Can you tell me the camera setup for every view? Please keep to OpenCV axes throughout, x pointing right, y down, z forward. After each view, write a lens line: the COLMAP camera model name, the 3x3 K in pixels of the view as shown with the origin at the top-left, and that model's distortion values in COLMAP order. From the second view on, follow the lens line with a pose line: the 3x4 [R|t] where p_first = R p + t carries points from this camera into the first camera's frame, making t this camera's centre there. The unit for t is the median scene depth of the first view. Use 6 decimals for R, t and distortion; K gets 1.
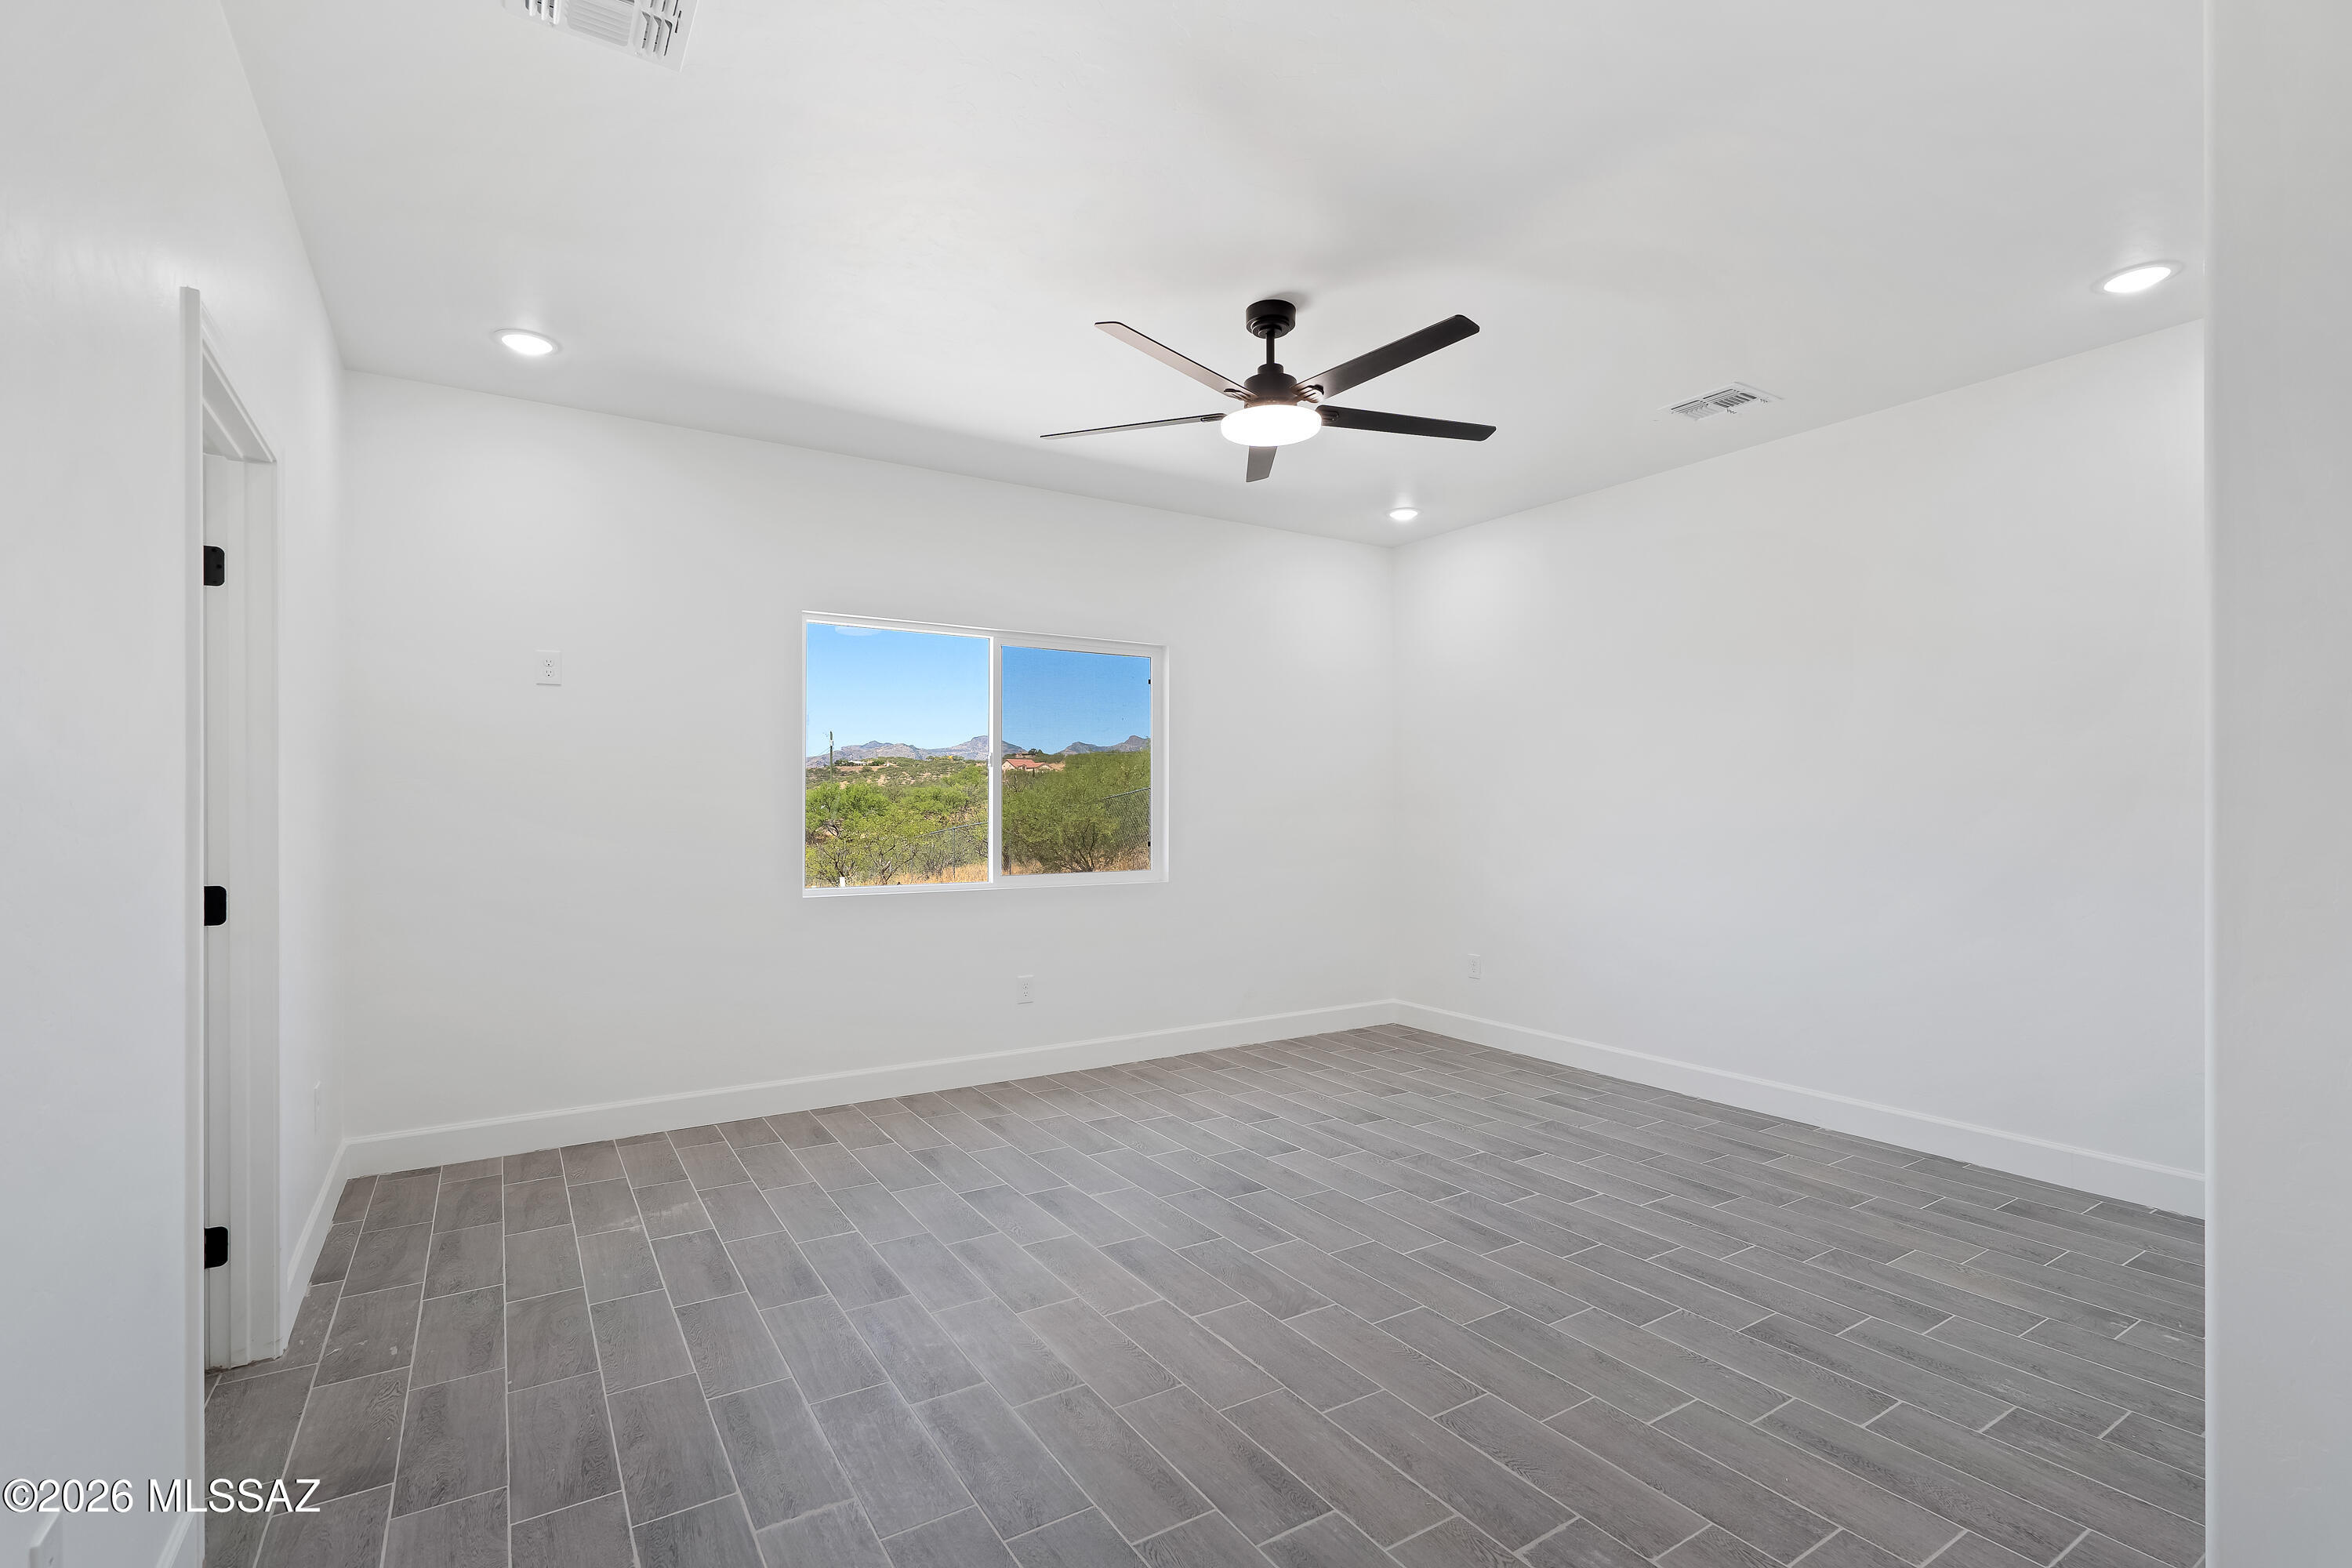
lens RADIAL K [[1075.0, 0, 1166.0], [0, 1075.0, 795.1], [0, 0, 1]] dist [-0.004384, 0.003039]
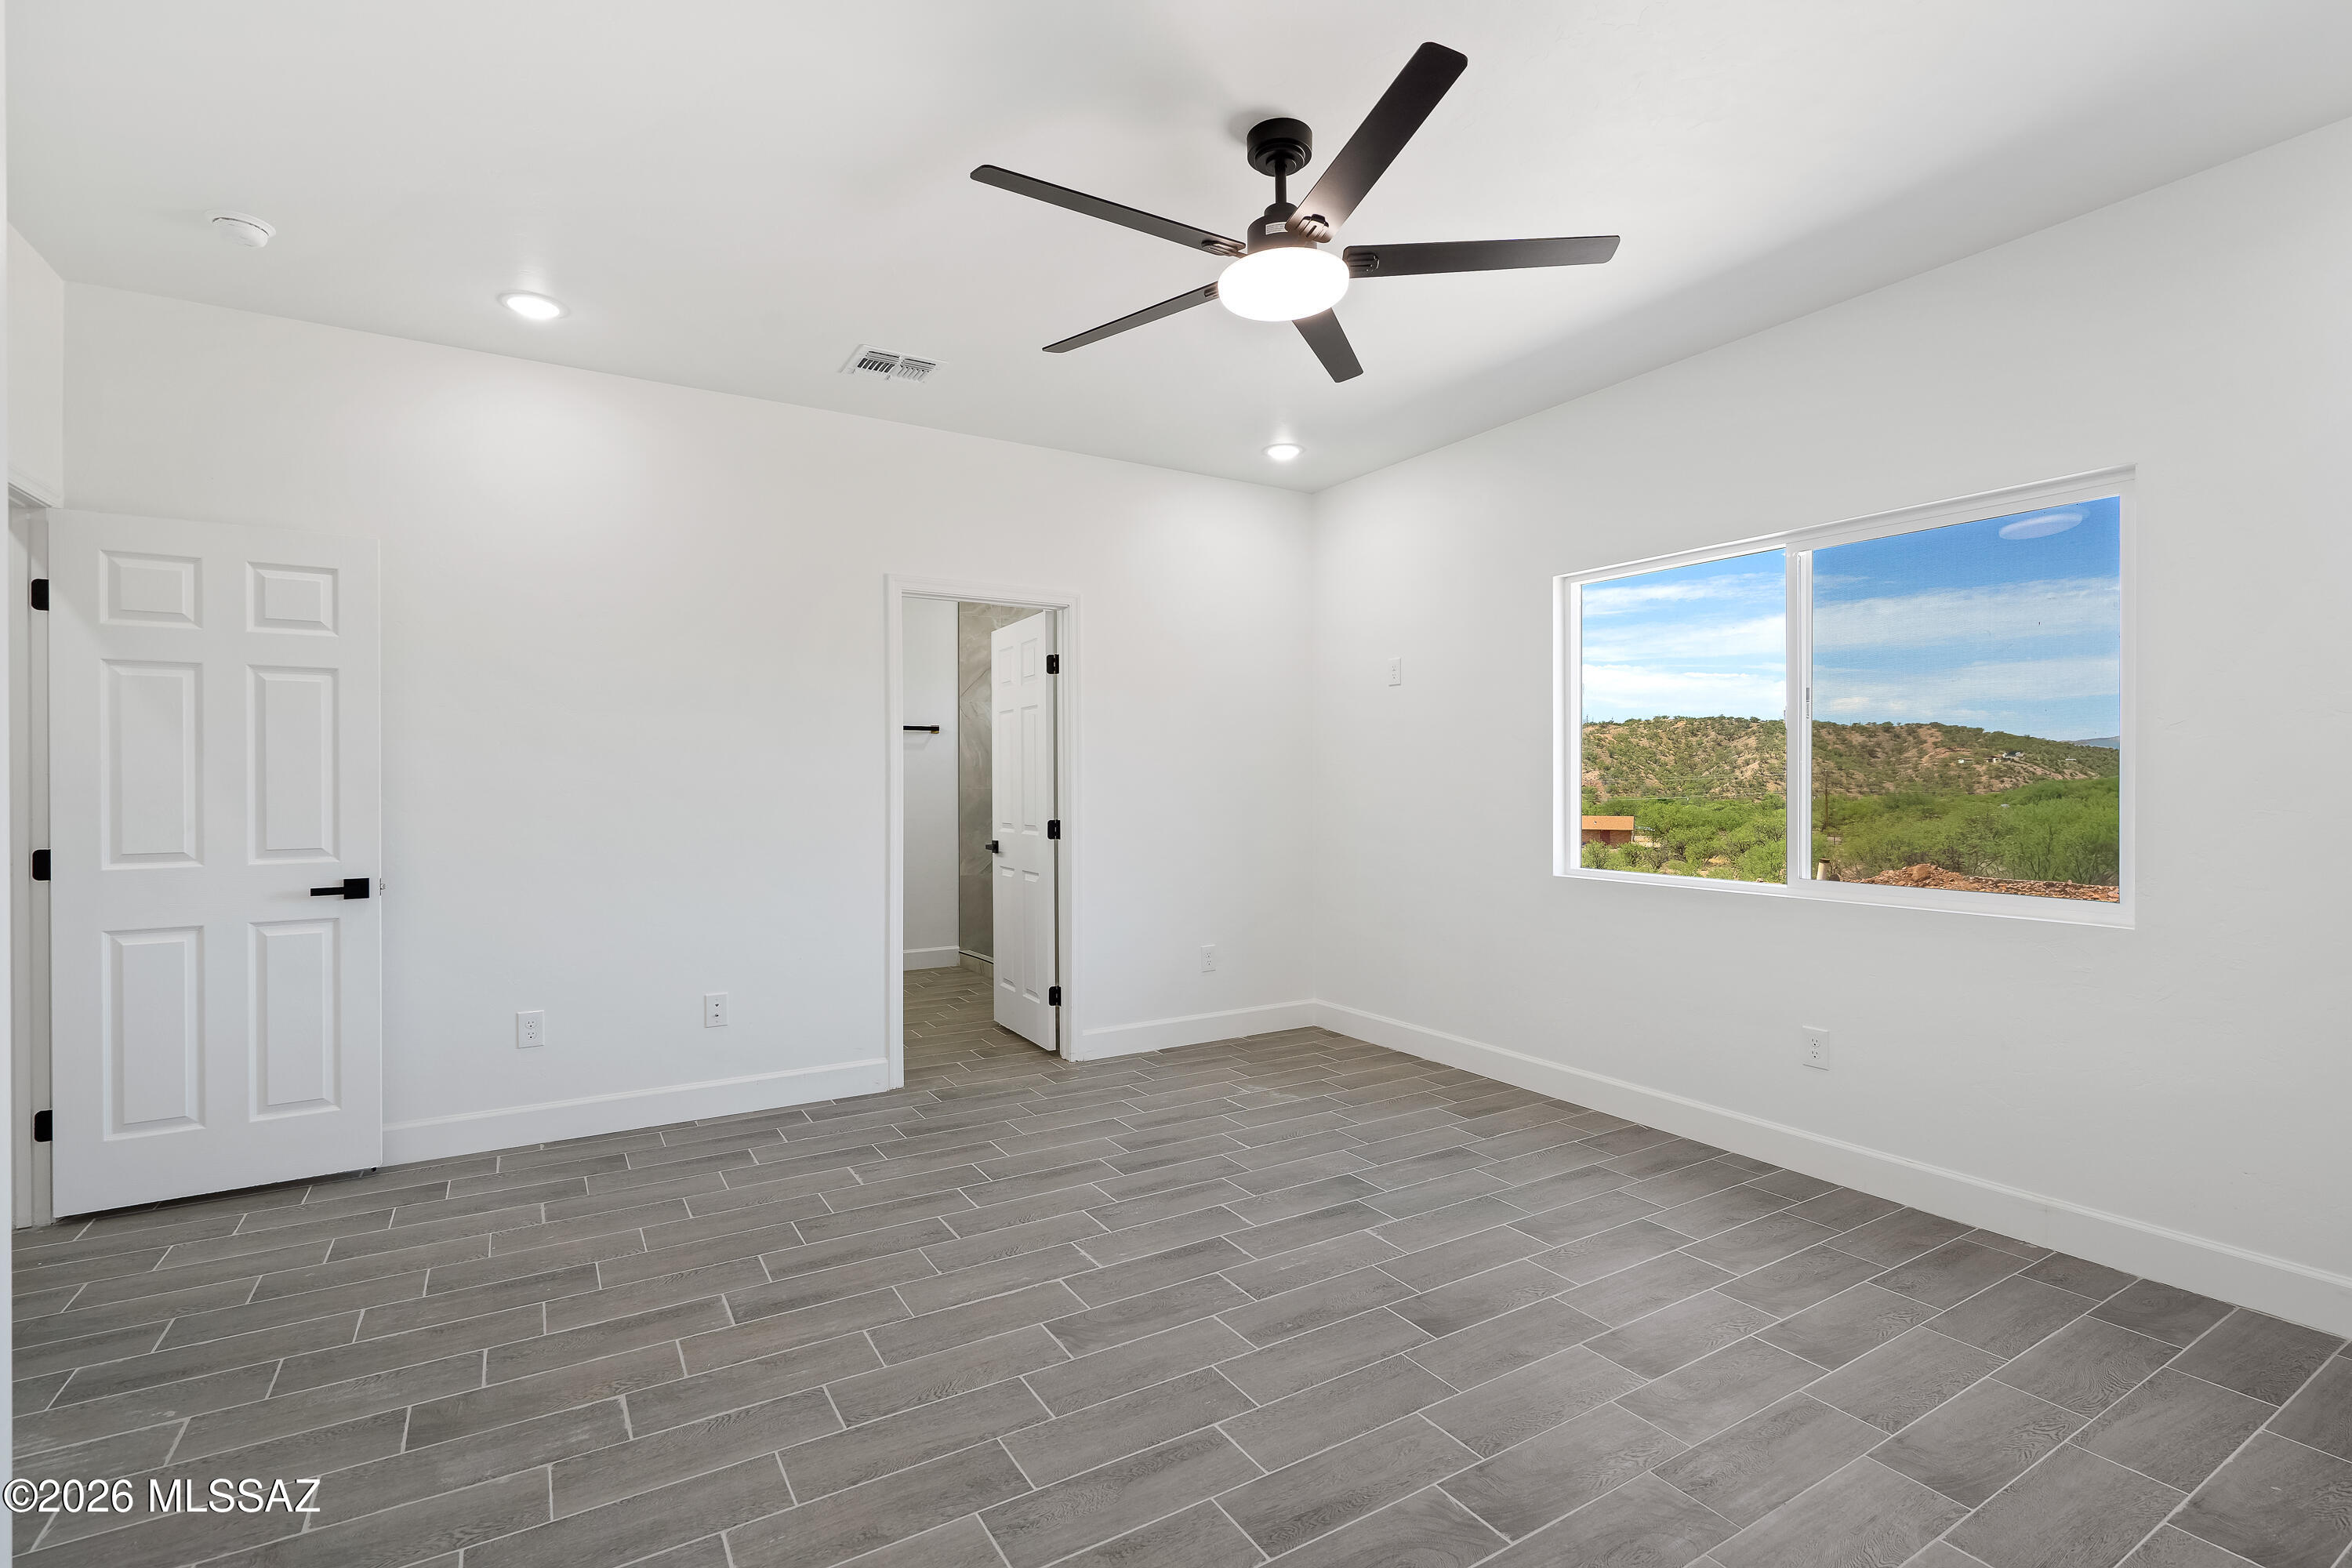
lens RADIAL K [[1075.0, 0, 1193.4], [0, 1075.0, 785.7], [0, 0, 1]] dist [-0.004384, 0.003039]
pose [[-0.007947, 0.005137, -0.999955, 0.749692], [0.011433, 0.999922, 0.005046, 0.003869], [0.999903, -0.011392, -0.008005, 0.810248]]
